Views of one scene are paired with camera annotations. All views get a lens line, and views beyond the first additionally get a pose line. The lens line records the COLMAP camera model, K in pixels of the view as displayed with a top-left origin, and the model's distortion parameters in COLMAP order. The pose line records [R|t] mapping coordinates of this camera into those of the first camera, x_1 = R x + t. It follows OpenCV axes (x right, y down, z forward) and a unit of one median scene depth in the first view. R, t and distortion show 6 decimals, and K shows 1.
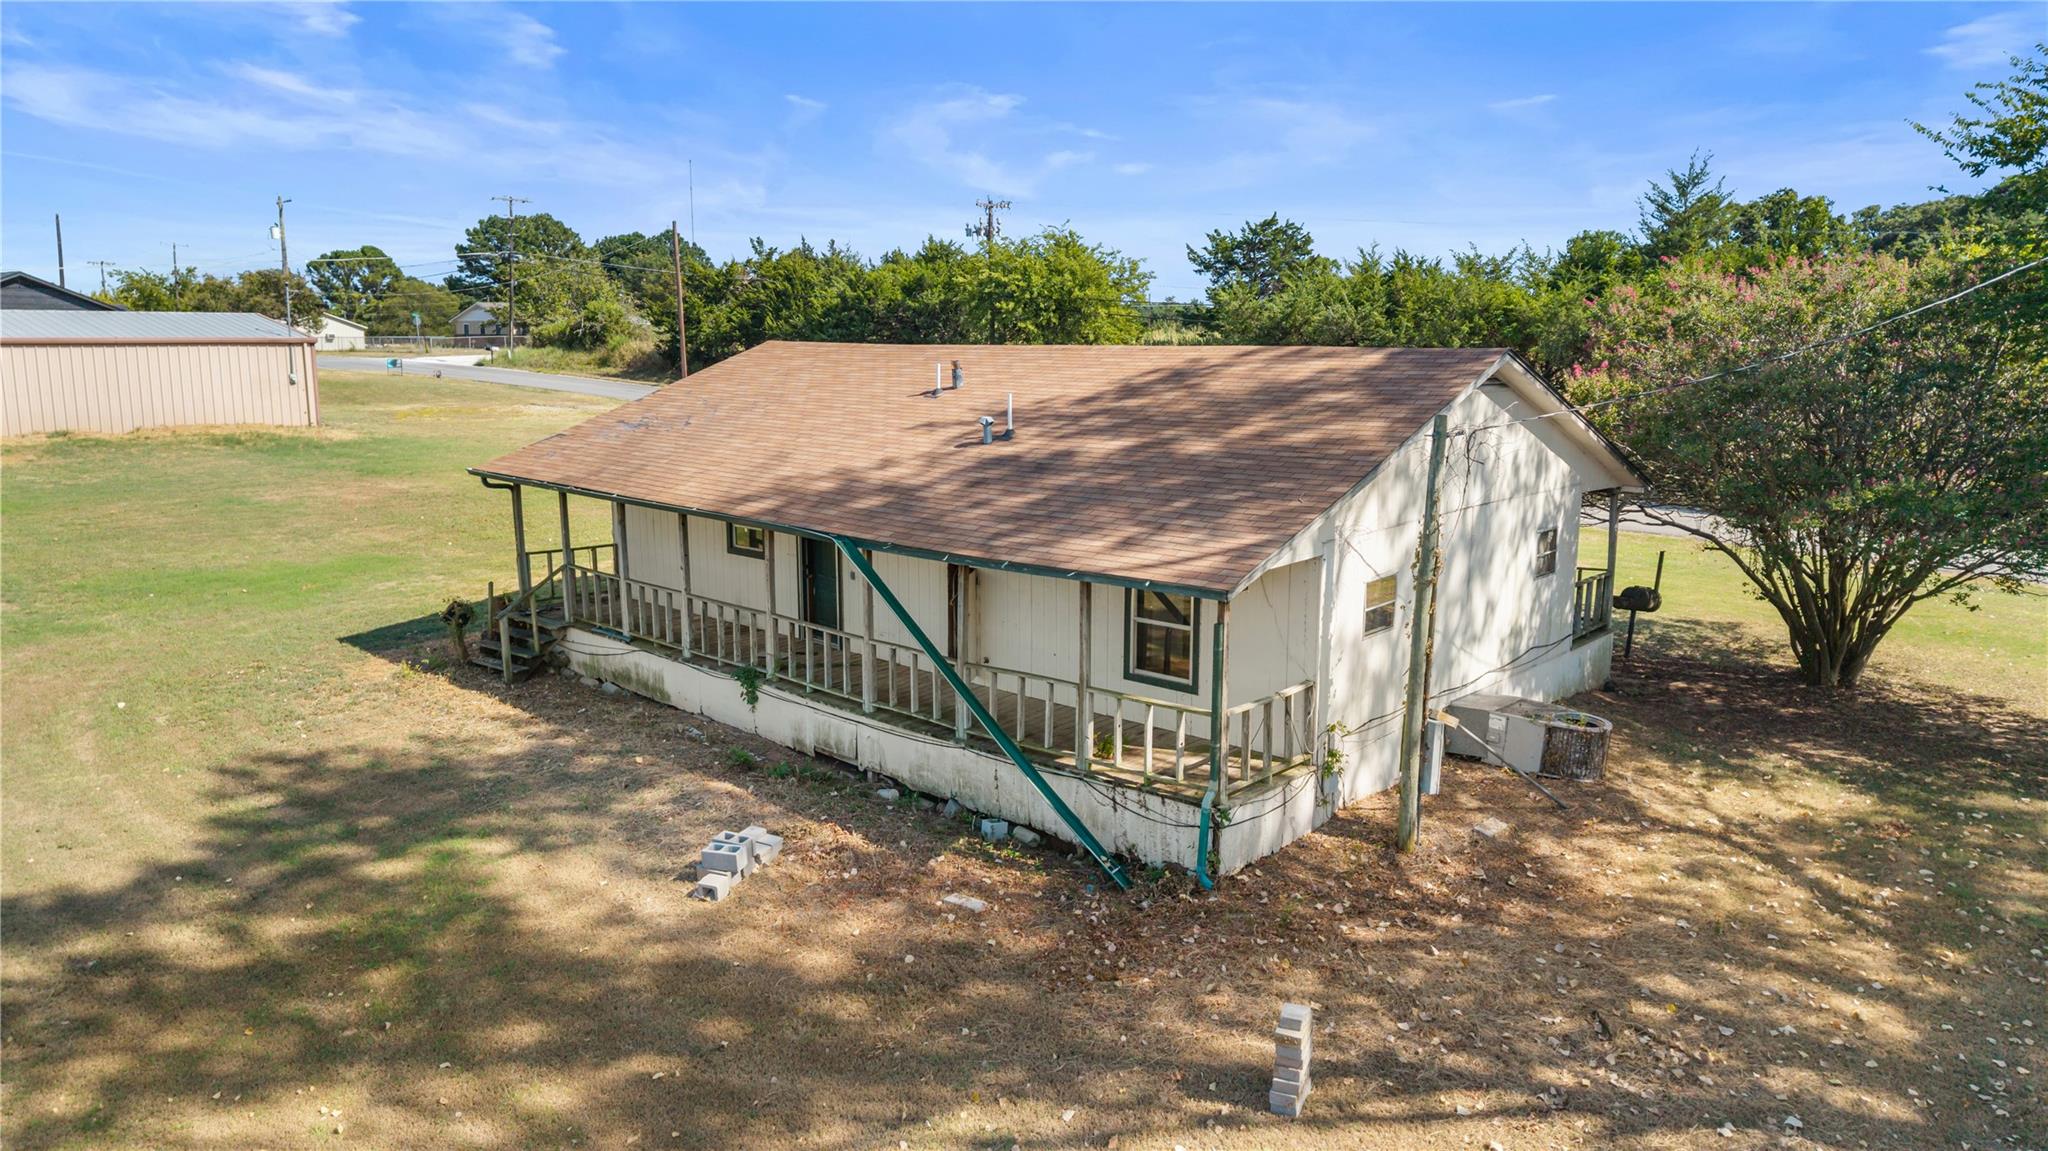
lens RADIAL K [[1363.9, 0, 1023.1], [0, 1363.9, 585.9], [0, 0, 1]] dist [0.041723, -0.047344]
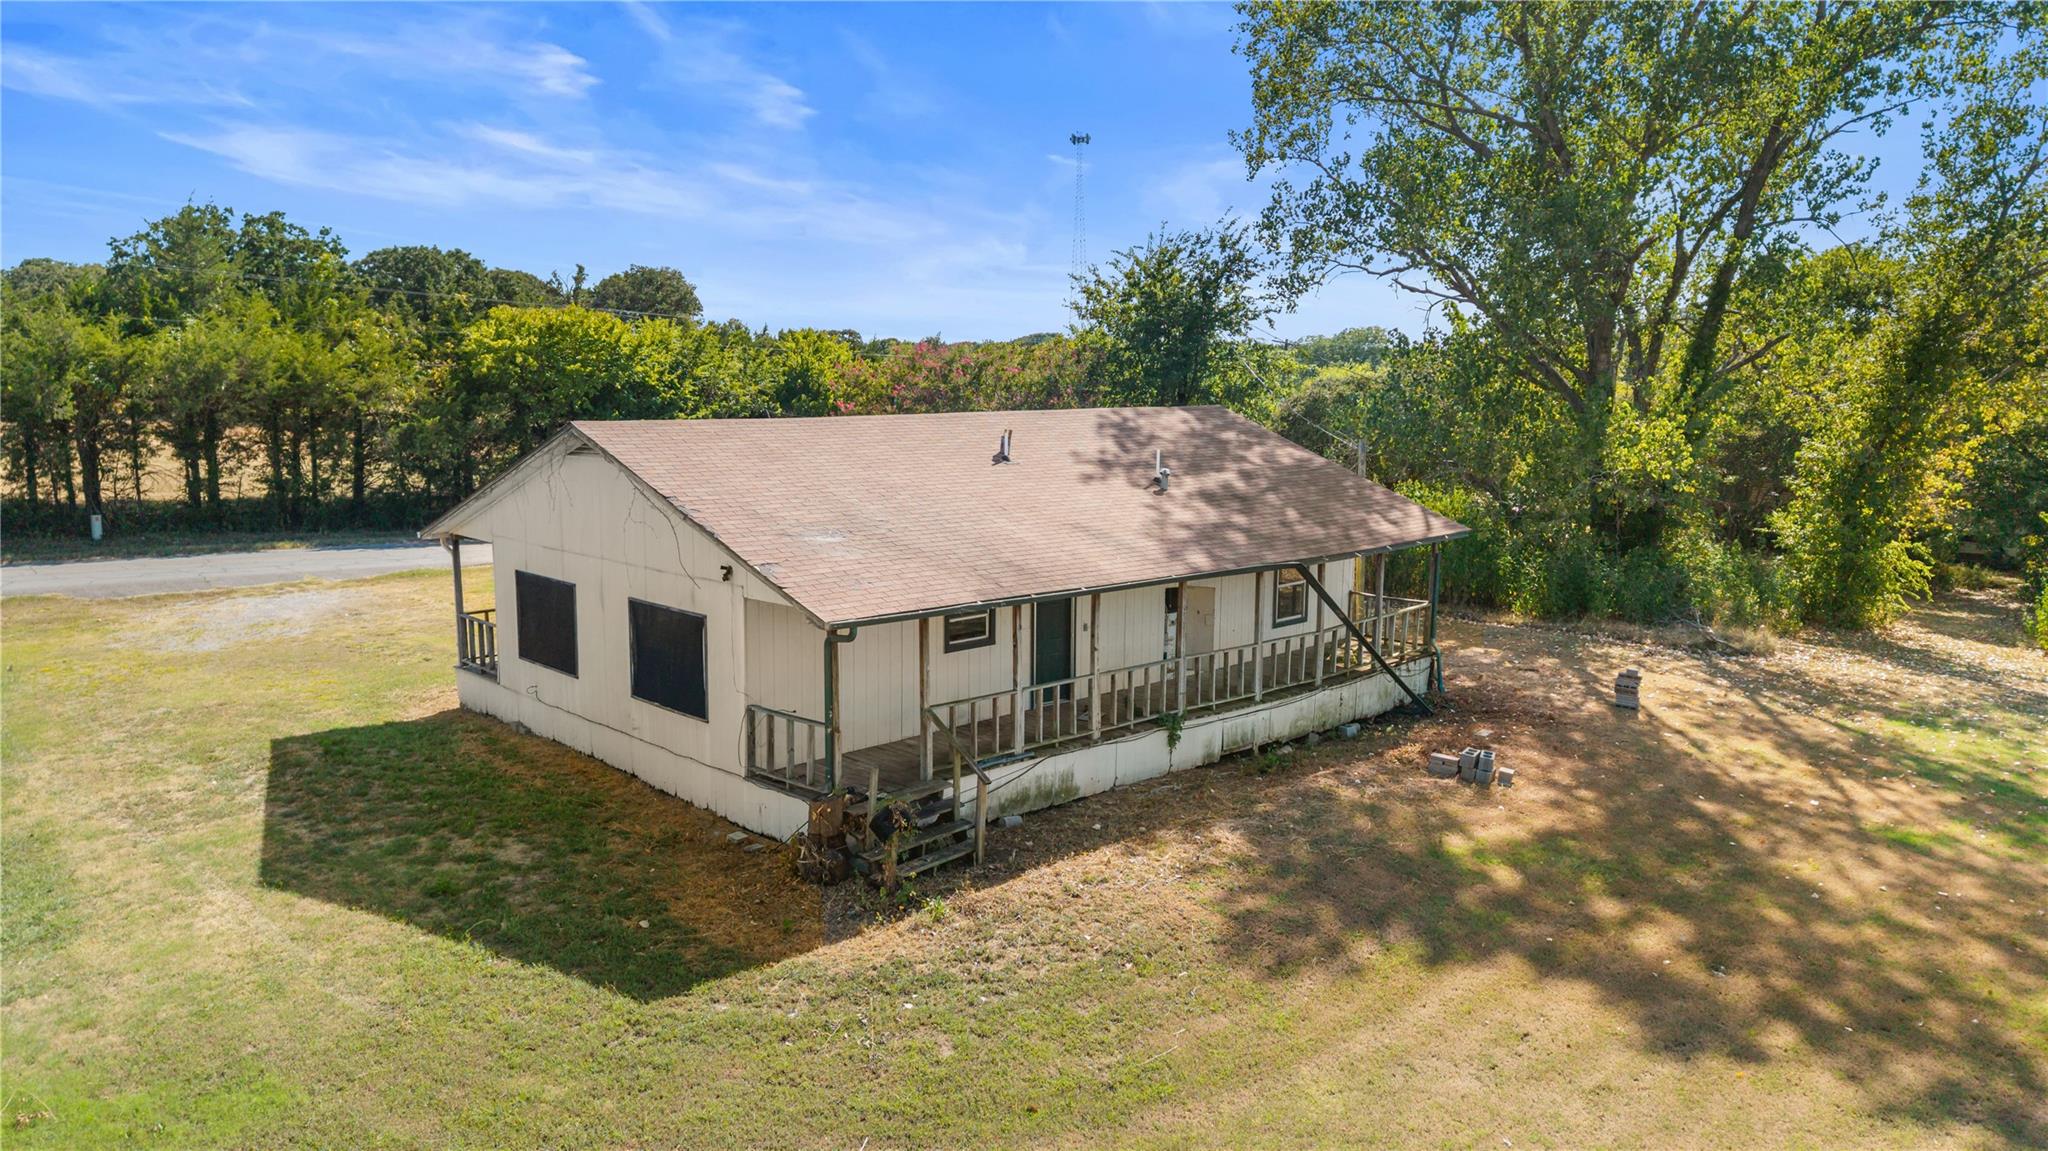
lens RADIAL K [[1363.9, 0, 1071.5], [0, 1363.9, 614.4], [0, 0, 1]] dist [0.041723, -0.047344]
pose [[0.046243, -0.174046, 0.983651, -1.349945], [0.176038, 0.970713, 0.163481, -0.222021], [-0.983297, 0.165600, 0.075527, 1.060755]]
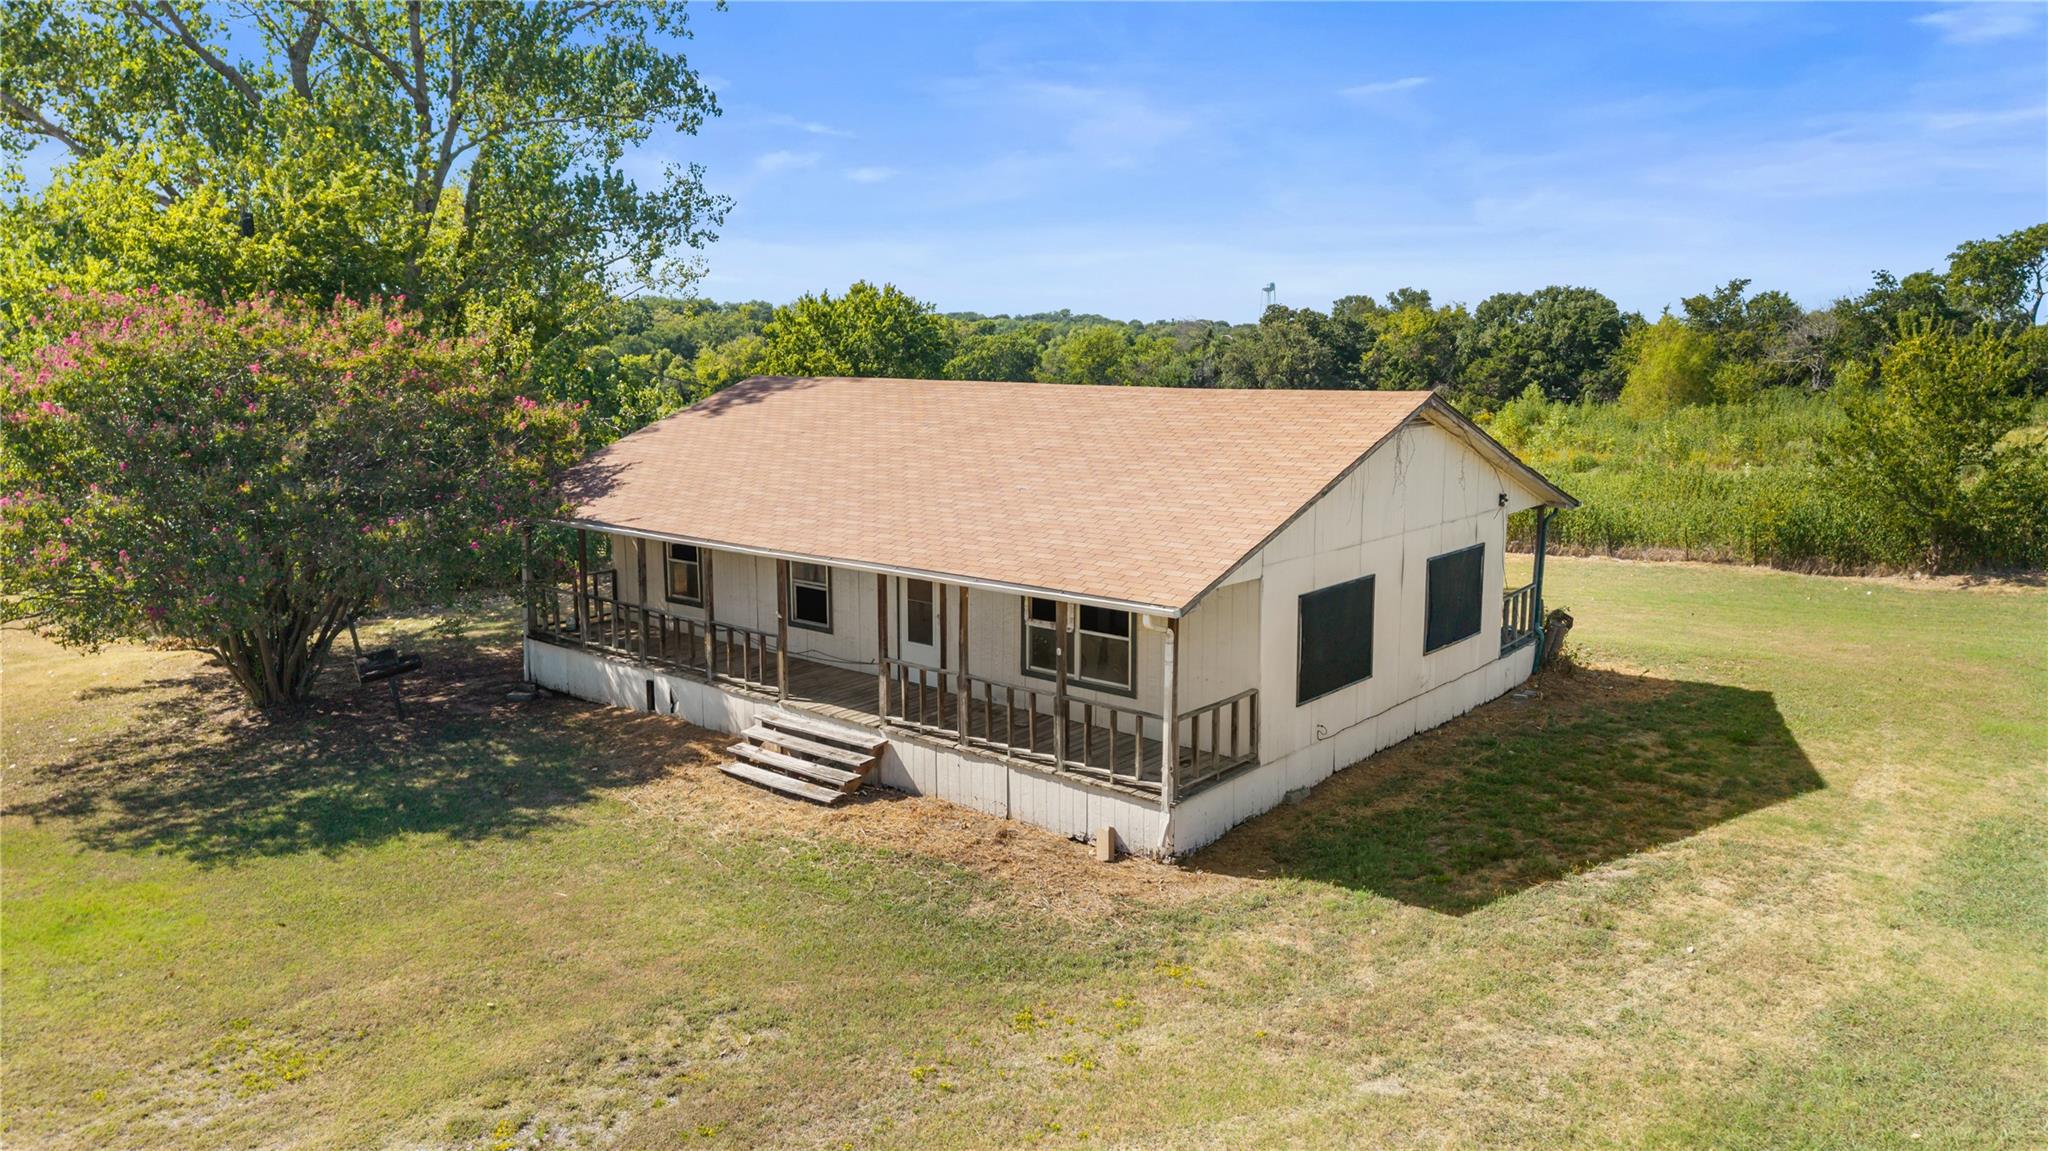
lens RADIAL K [[1363.9, 0, 1006.8], [0, 1363.9, 578.6], [0, 0, 1]] dist [0.041723, -0.047344]
pose [[-0.999214, 0.009940, -0.038369, 0.050782], [-0.003707, 0.940371, 0.340132, -0.476575], [0.039462, 0.340007, -0.939595, 2.489457]]
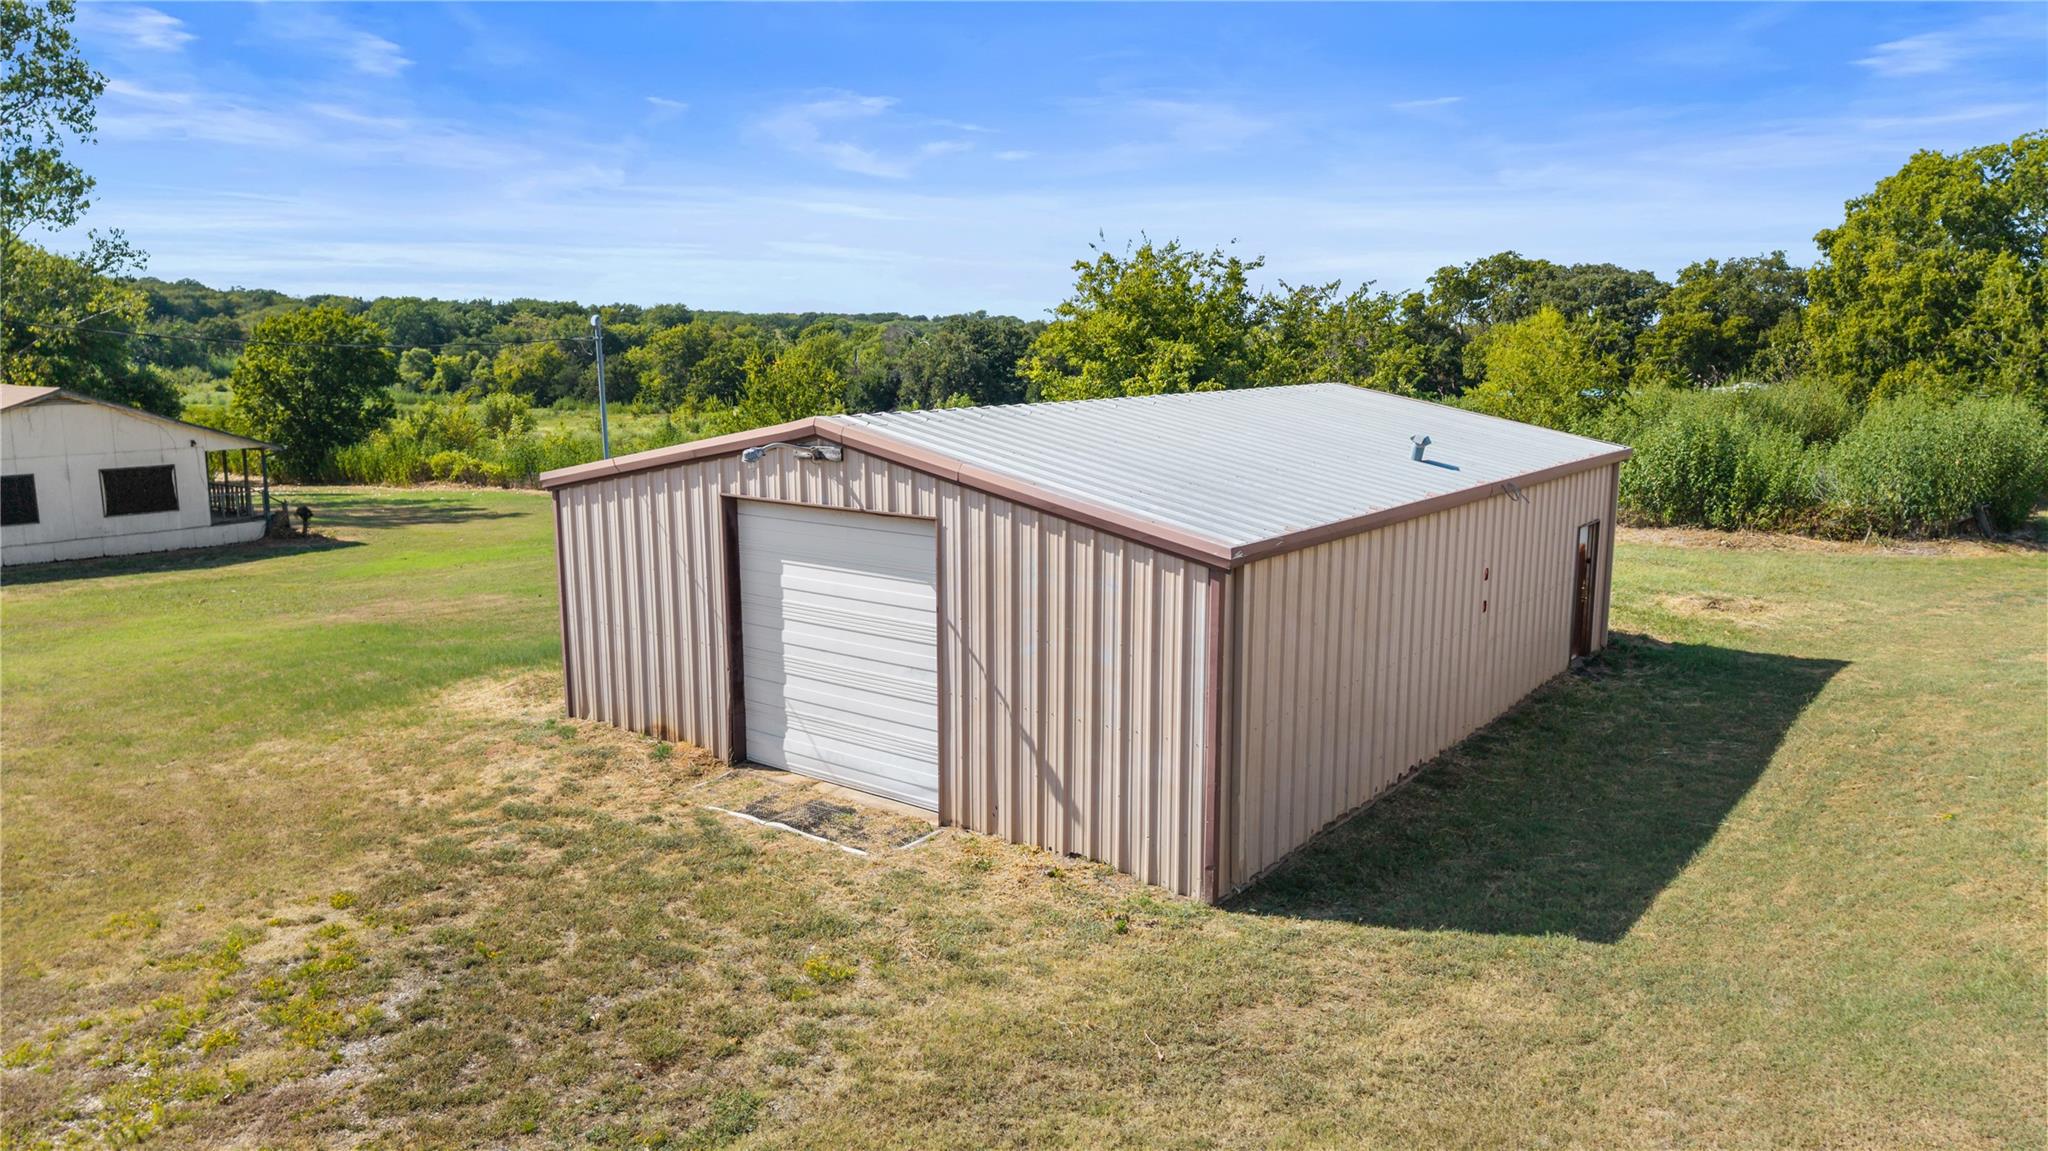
lens RADIAL K [[1363.9, 0, 1021.6], [0, 1363.9, 583.0], [0, 0, 1]] dist [0.041723, -0.047344]
pose [[-0.997182, 0.013364, -0.073815, -1.665876], [-0.012791, 0.939301, 0.342856, -0.738390], [0.073916, 0.342834, -0.936483, 3.761419]]
